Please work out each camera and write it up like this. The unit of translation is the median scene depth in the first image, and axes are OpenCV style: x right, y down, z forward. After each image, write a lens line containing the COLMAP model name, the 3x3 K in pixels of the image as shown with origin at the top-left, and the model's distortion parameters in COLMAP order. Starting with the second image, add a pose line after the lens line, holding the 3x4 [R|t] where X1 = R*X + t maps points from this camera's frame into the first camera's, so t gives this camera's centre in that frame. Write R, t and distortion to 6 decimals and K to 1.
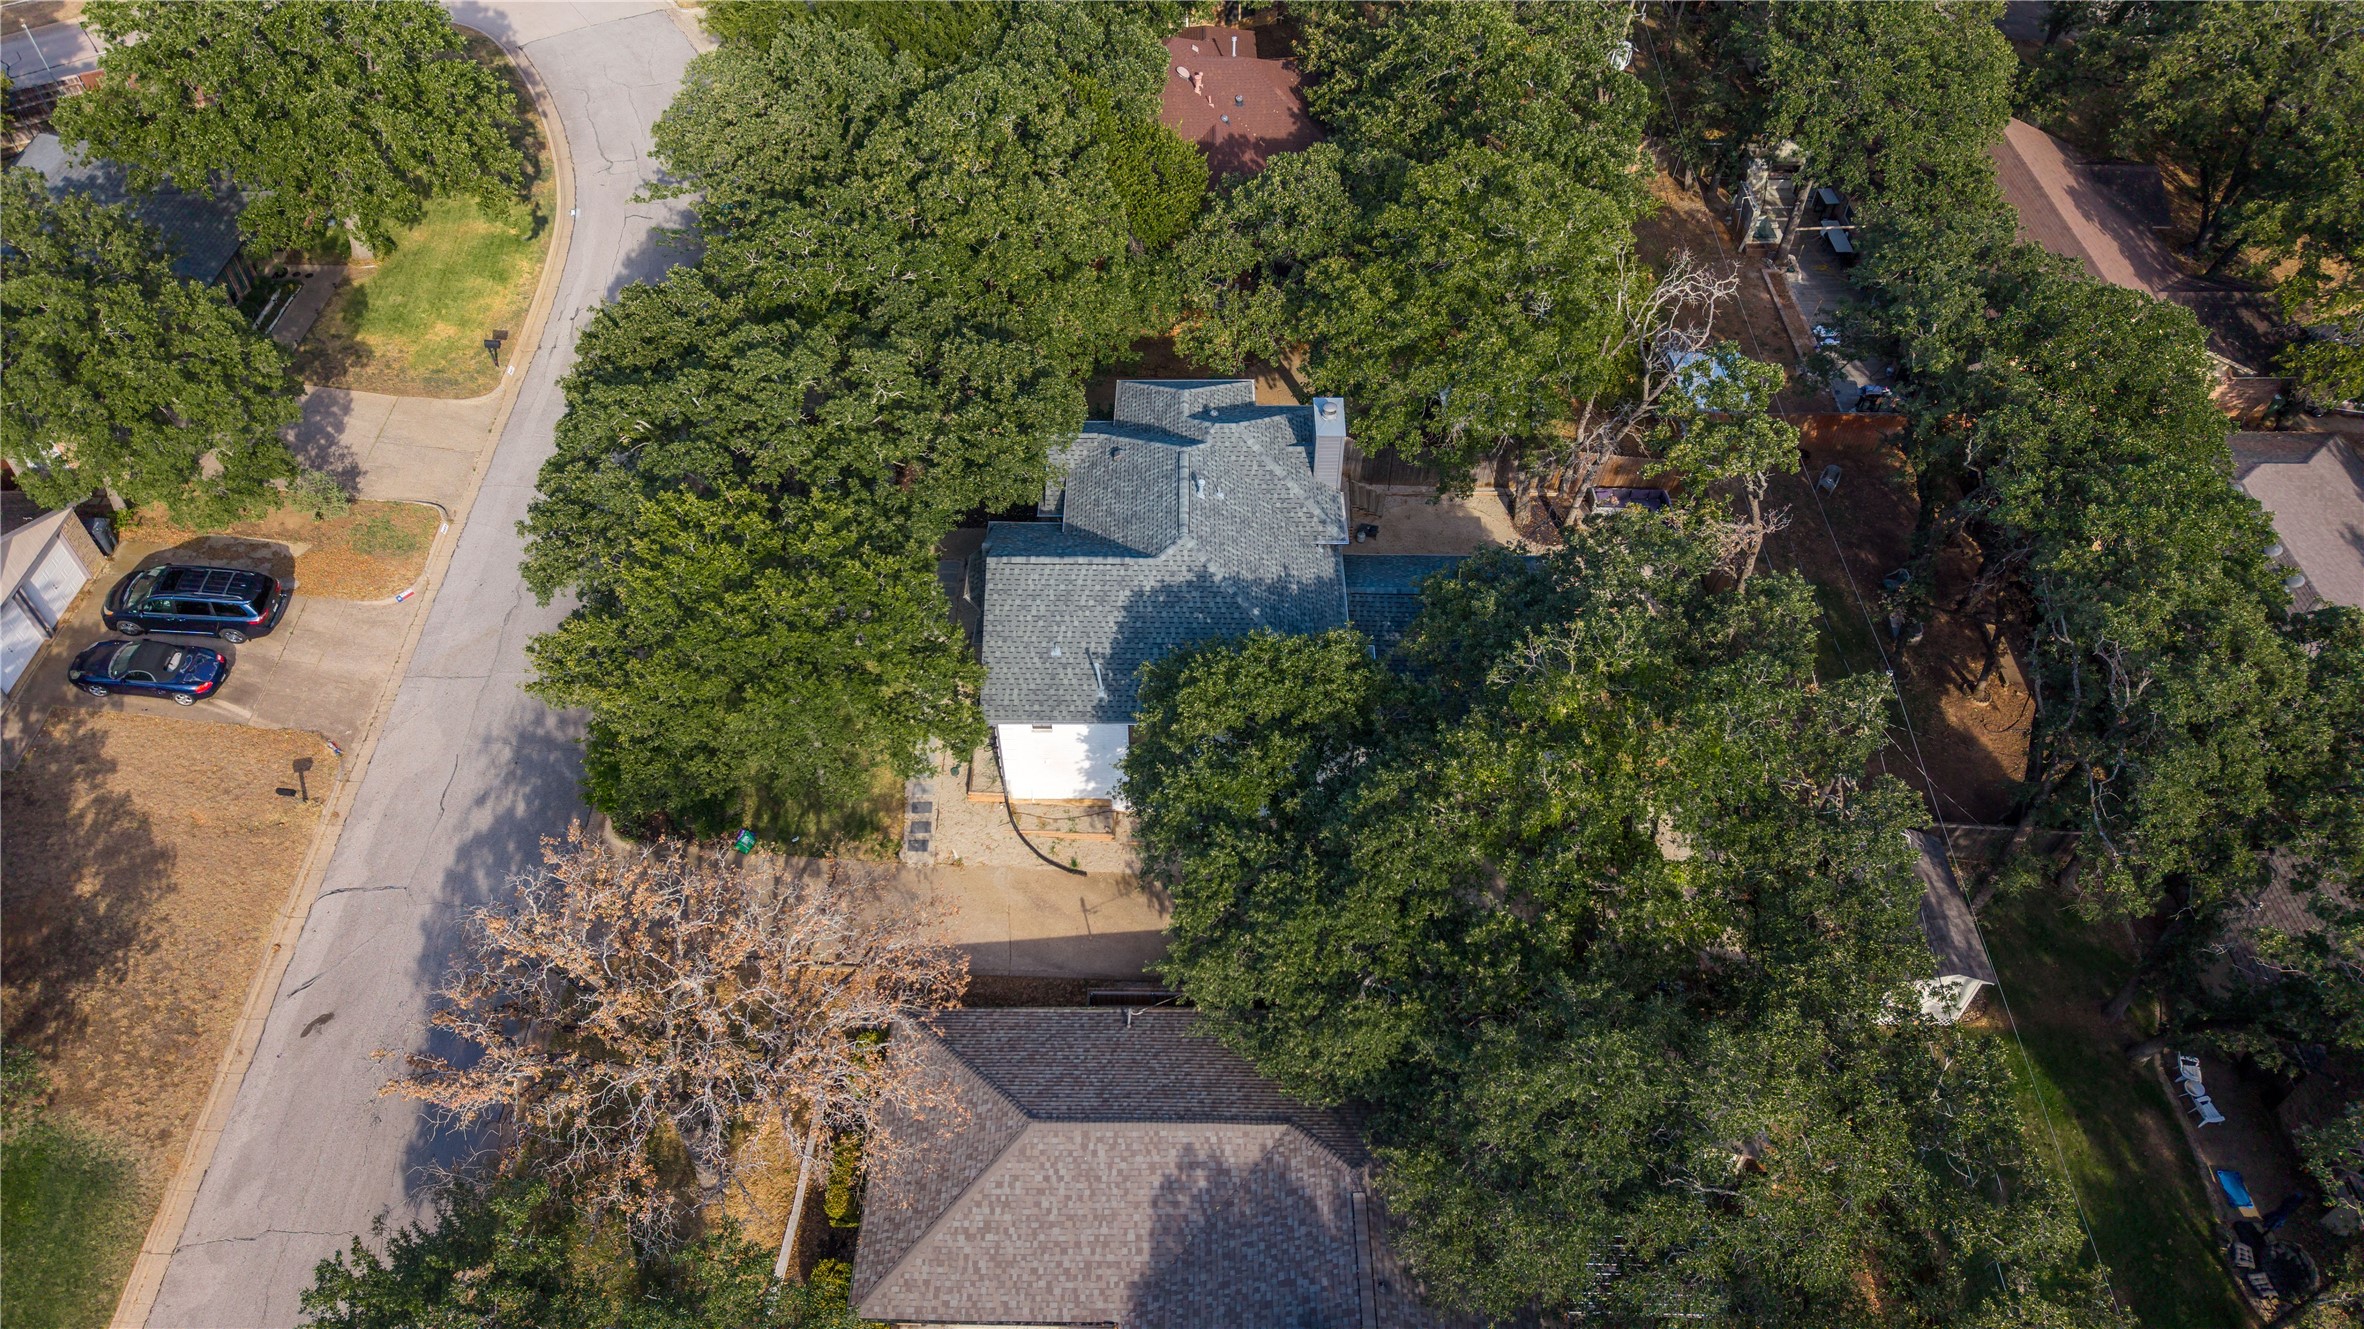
lens RADIAL K [[1596.6, 0, 1182.0], [0, 1596.6, 664.5], [0, 0, 1]] dist [0.028817, -0.022054]
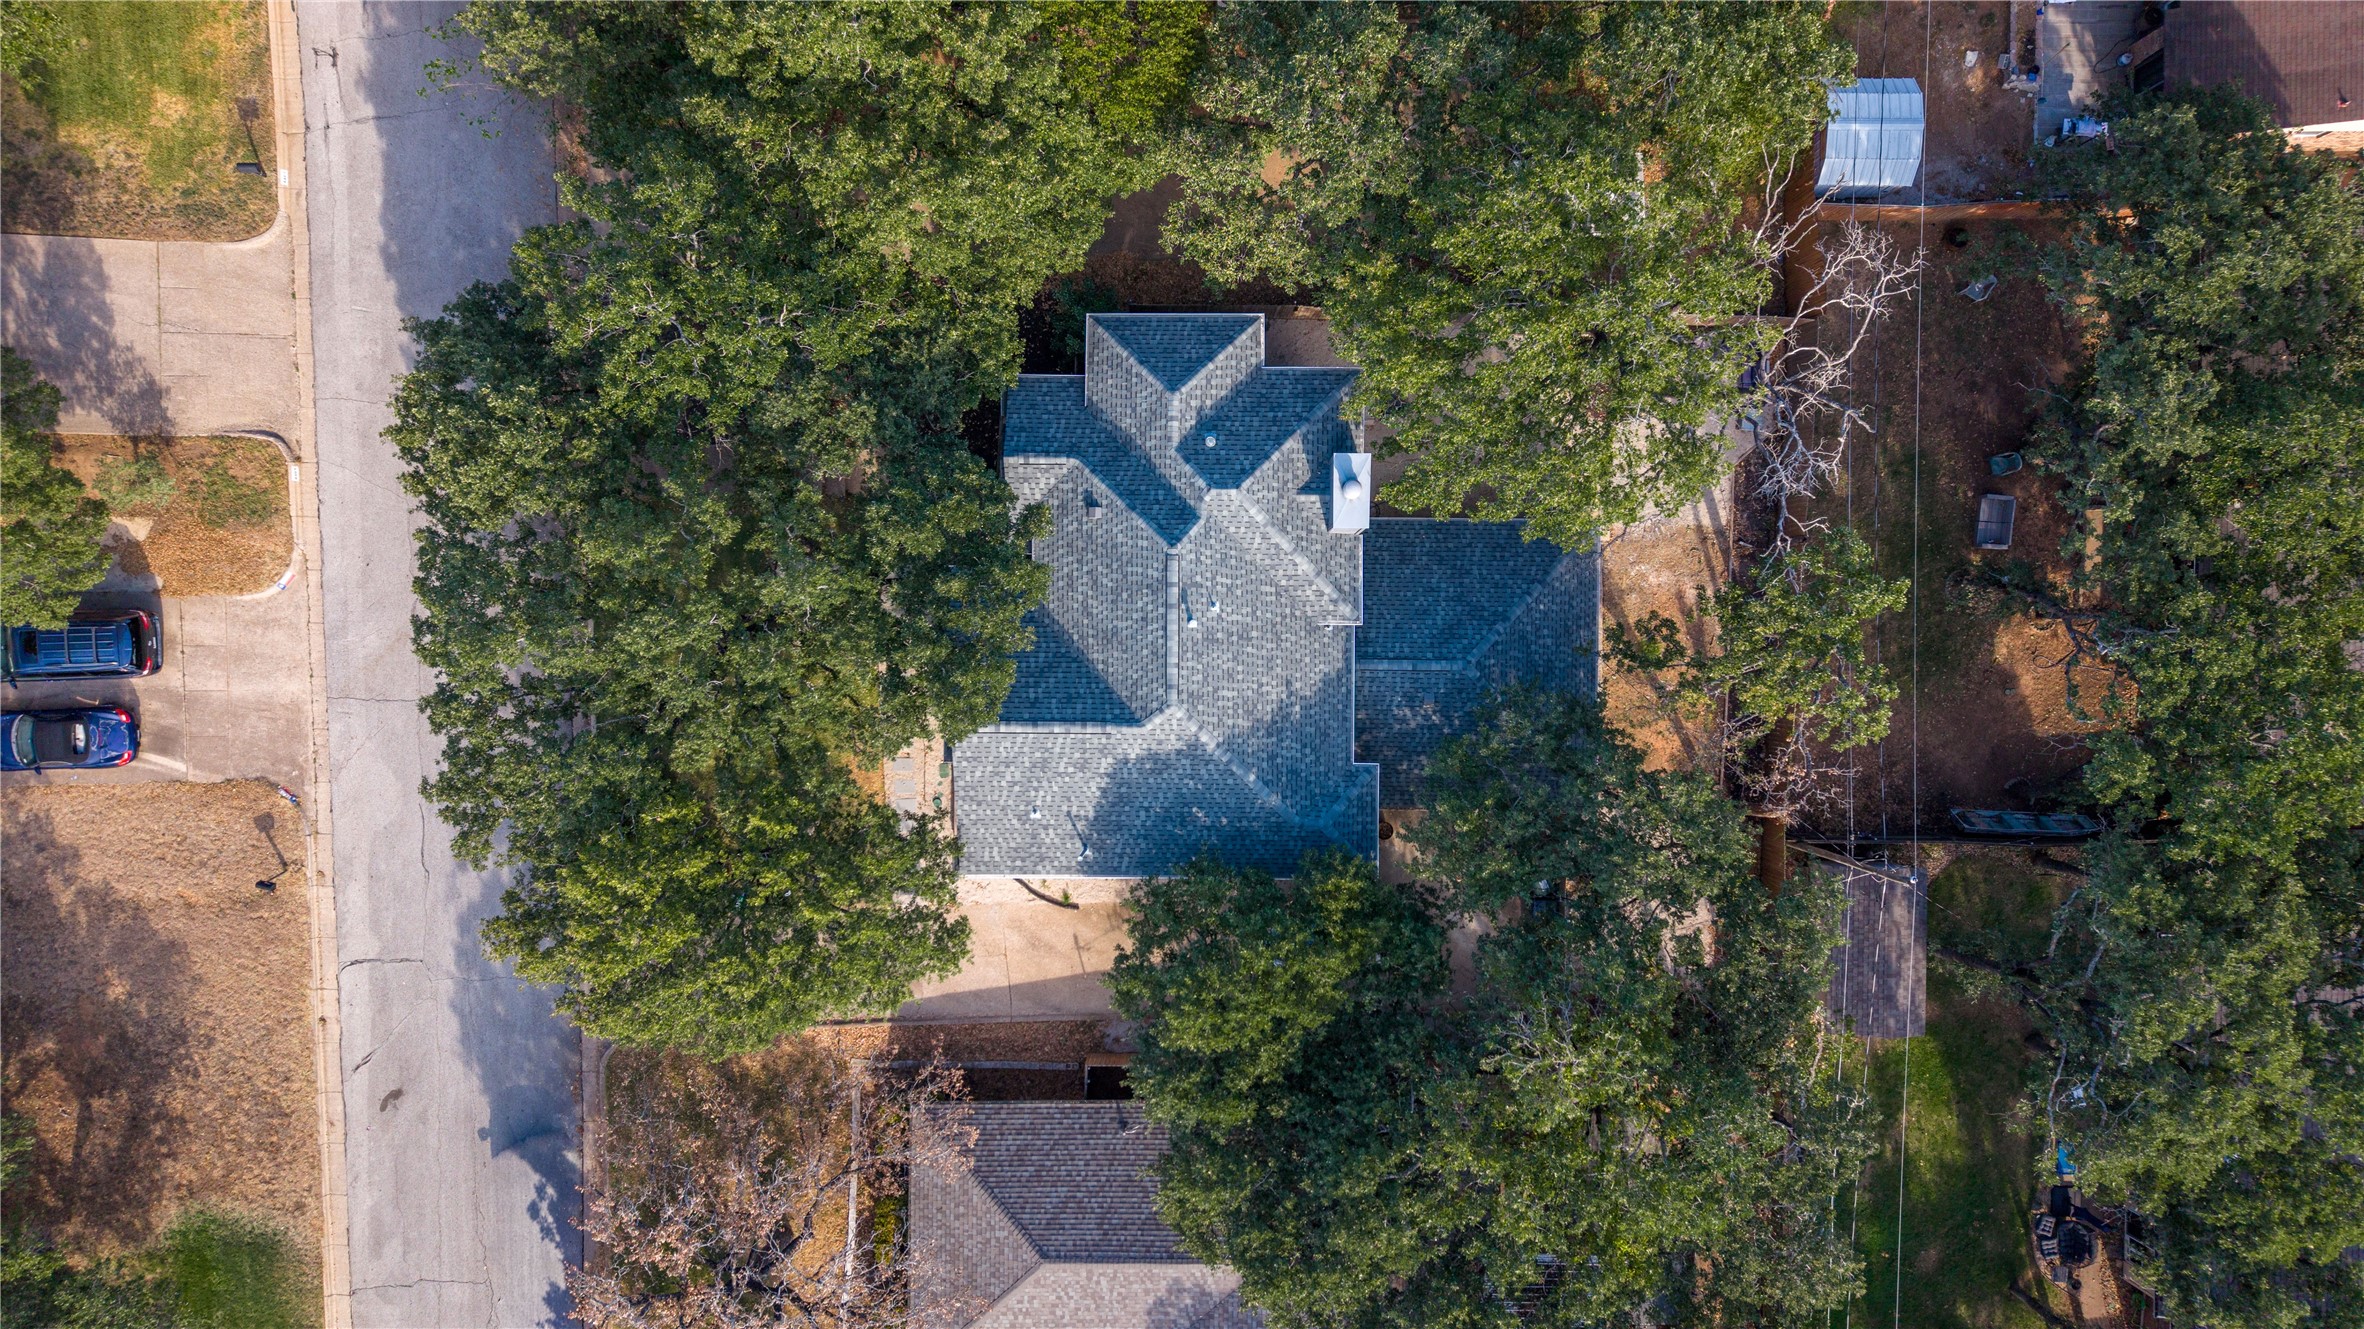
lens RADIAL K [[1596.6, 0, 1182.0], [0, 1596.6, 664.5], [0, 0, 1]] dist [0.028817, -0.022054]
pose [[0.999999, -0.000134, 0.001223, 0.005365], [-0.000752, 0.720385, 0.693574, -0.709322], [-0.000974, -0.693575, 0.720384, 0.382502]]
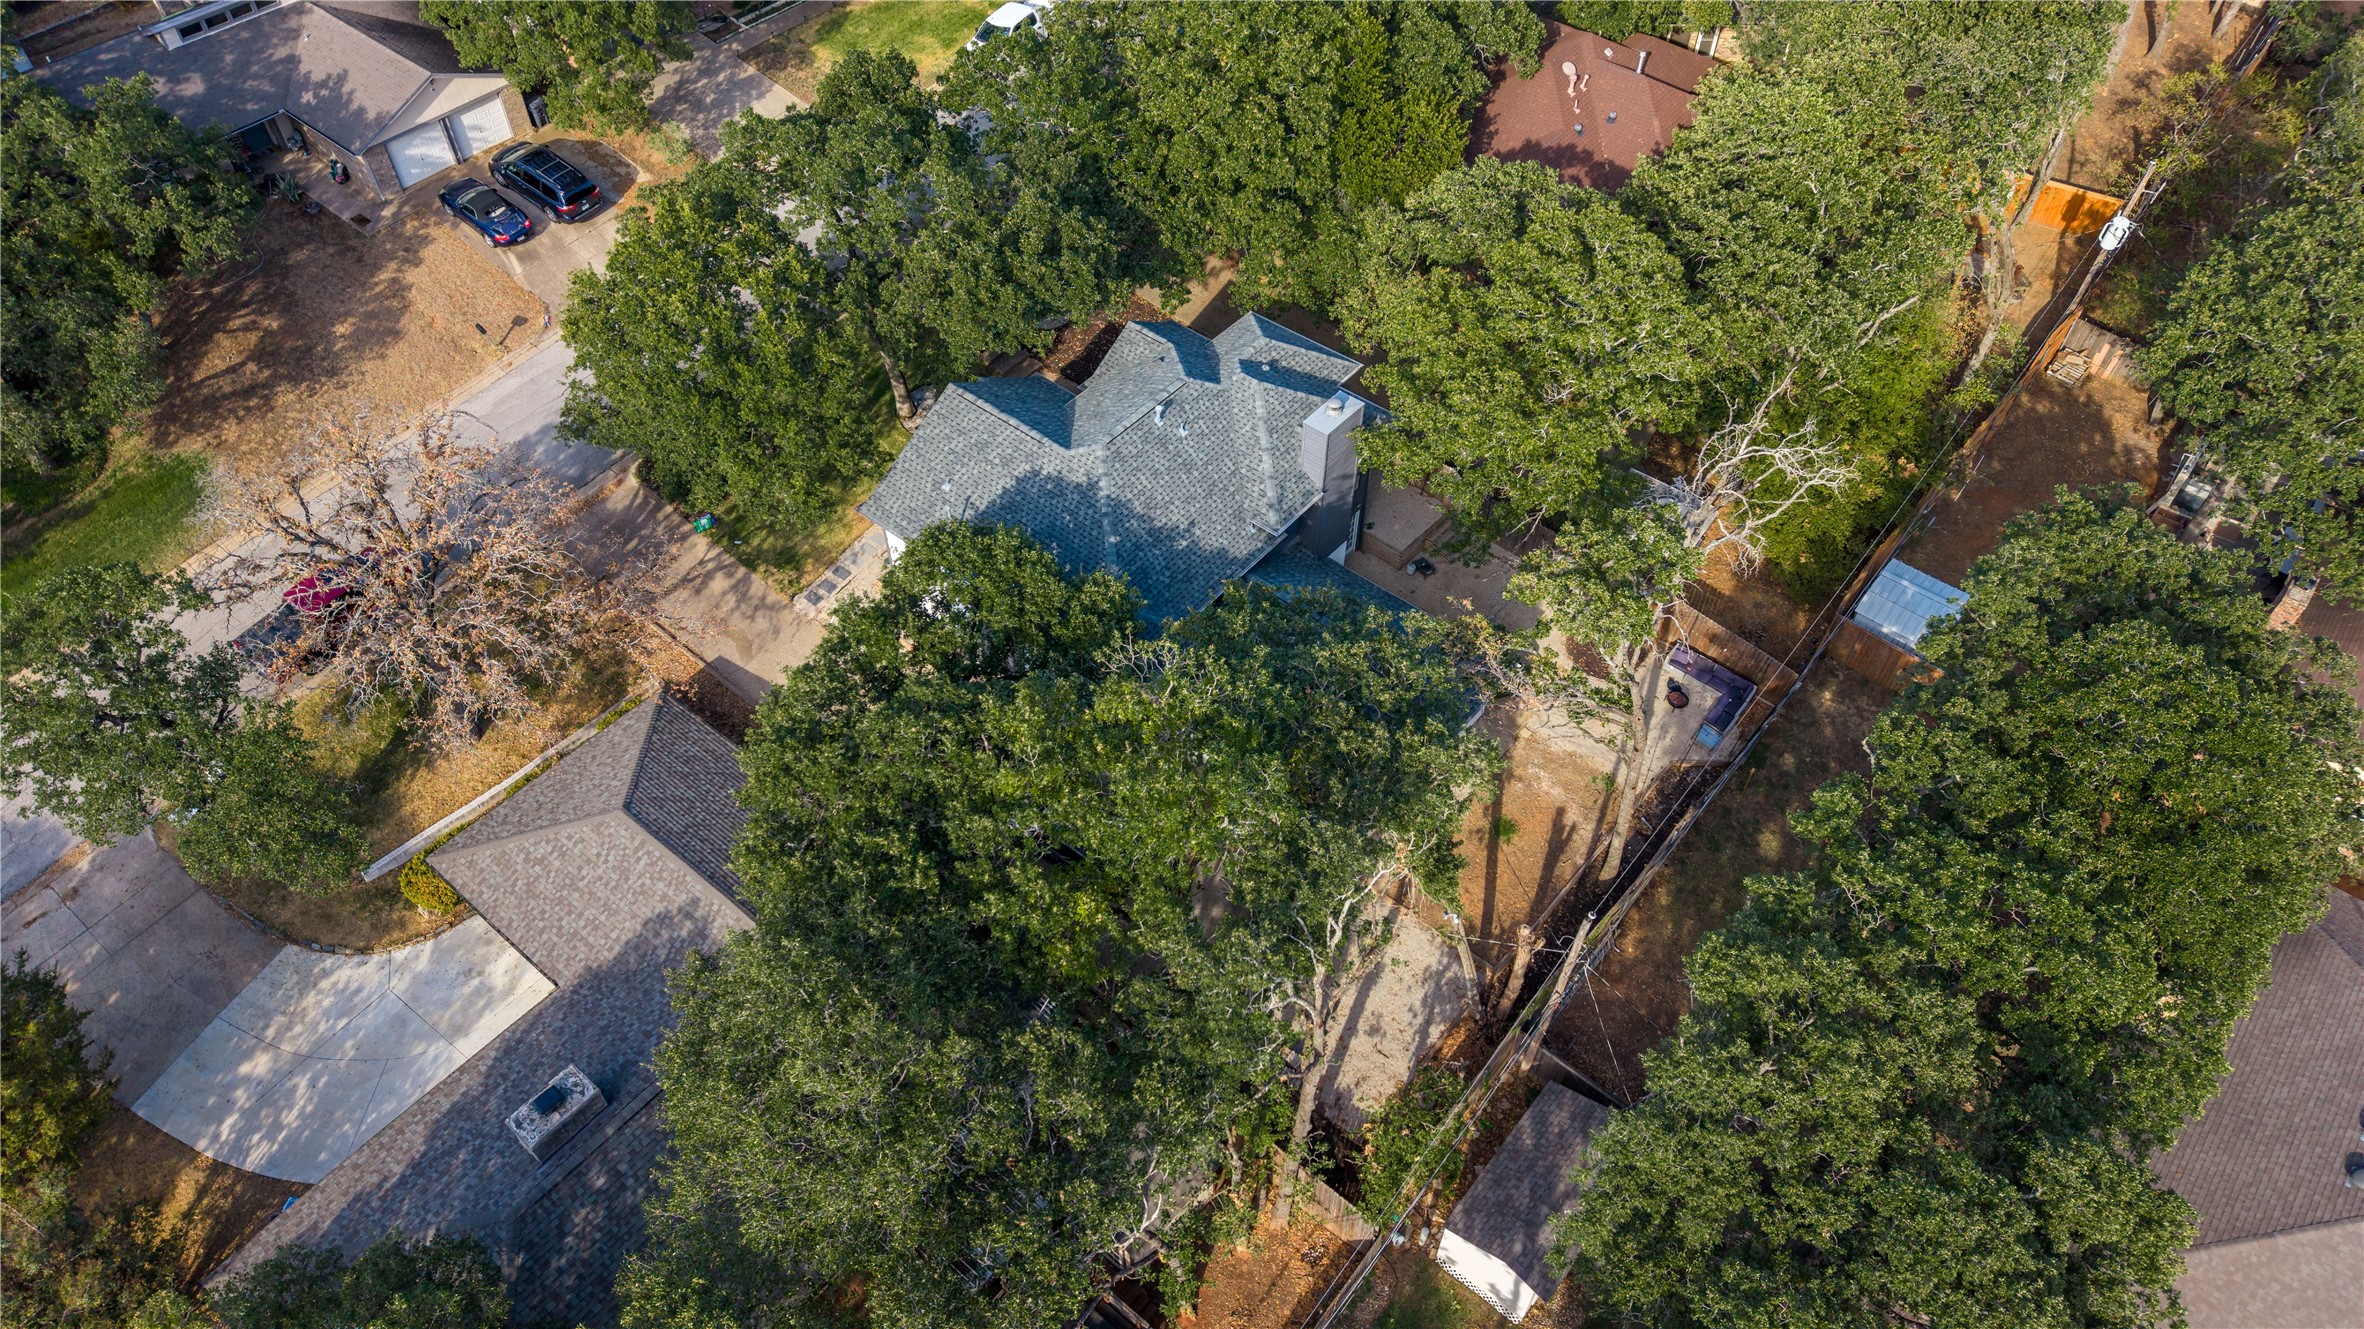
lens RADIAL K [[1596.6, 0, 1182.0], [0, 1596.6, 664.5], [0, 0, 1]] dist [0.028817, -0.022054]
pose [[0.774102, 0.475569, -0.417853, 0.536992], [-0.463083, 0.875433, 0.138458, -0.122885], [0.431648, 0.086320, 0.897902, 0.117692]]
